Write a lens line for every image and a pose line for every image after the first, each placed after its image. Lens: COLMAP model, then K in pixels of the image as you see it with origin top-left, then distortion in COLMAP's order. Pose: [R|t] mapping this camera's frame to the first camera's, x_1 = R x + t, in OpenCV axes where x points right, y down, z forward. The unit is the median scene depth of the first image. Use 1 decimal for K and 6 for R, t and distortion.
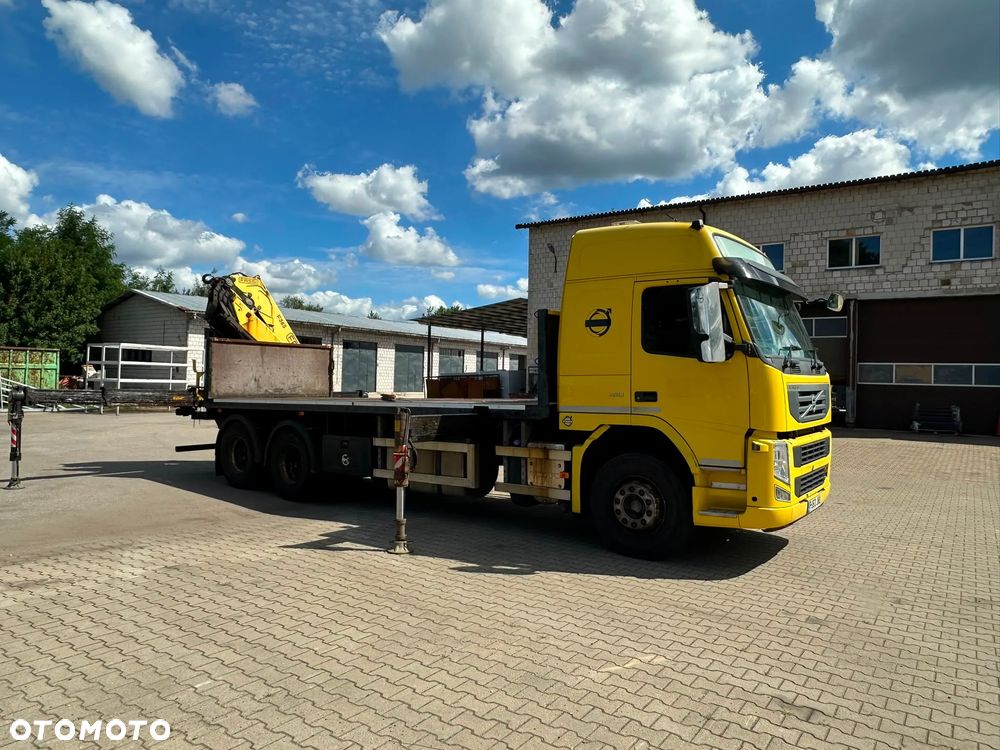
lens RADIAL K [[714.5, 0, 500.0], [0, 714.5, 375.0], [0, 0, 1]] dist [0.009732, -0.008373]
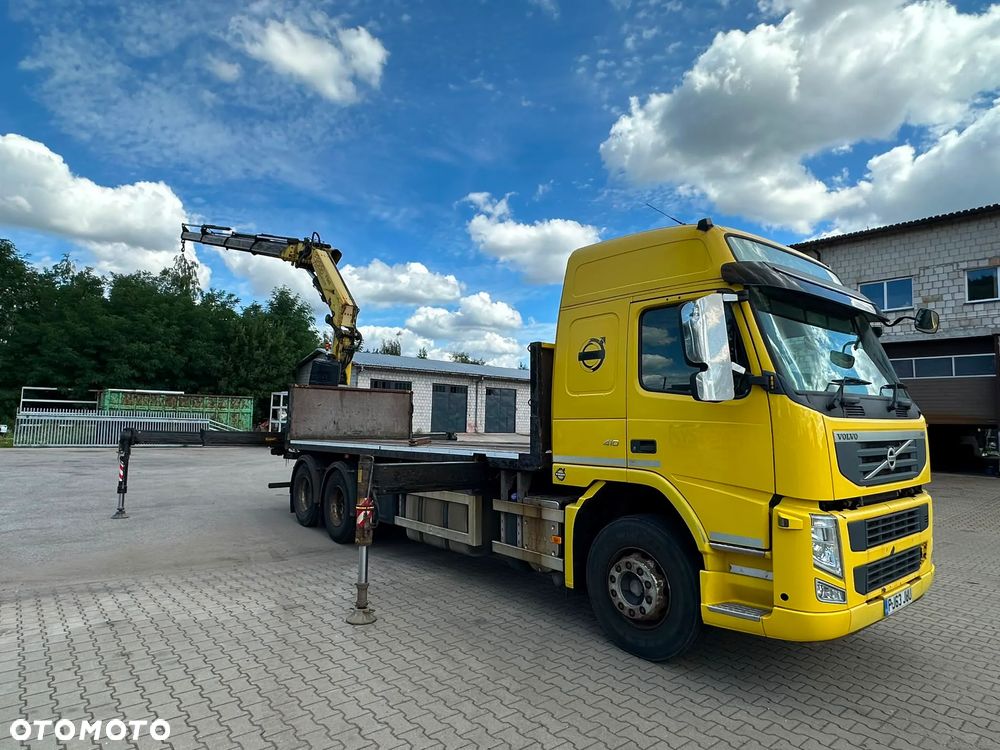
lens RADIAL K [[577.7, 0, 524.7], [0, 577.7, 375.7], [0, 0, 1]] dist [0.002819, -0.002645]
pose [[0.965176, -0.018269, -0.260964, 0.232935], [-0.000883, 0.997326, -0.073082, -0.000423], [0.261601, 0.070768, 0.962578, 0.333649]]
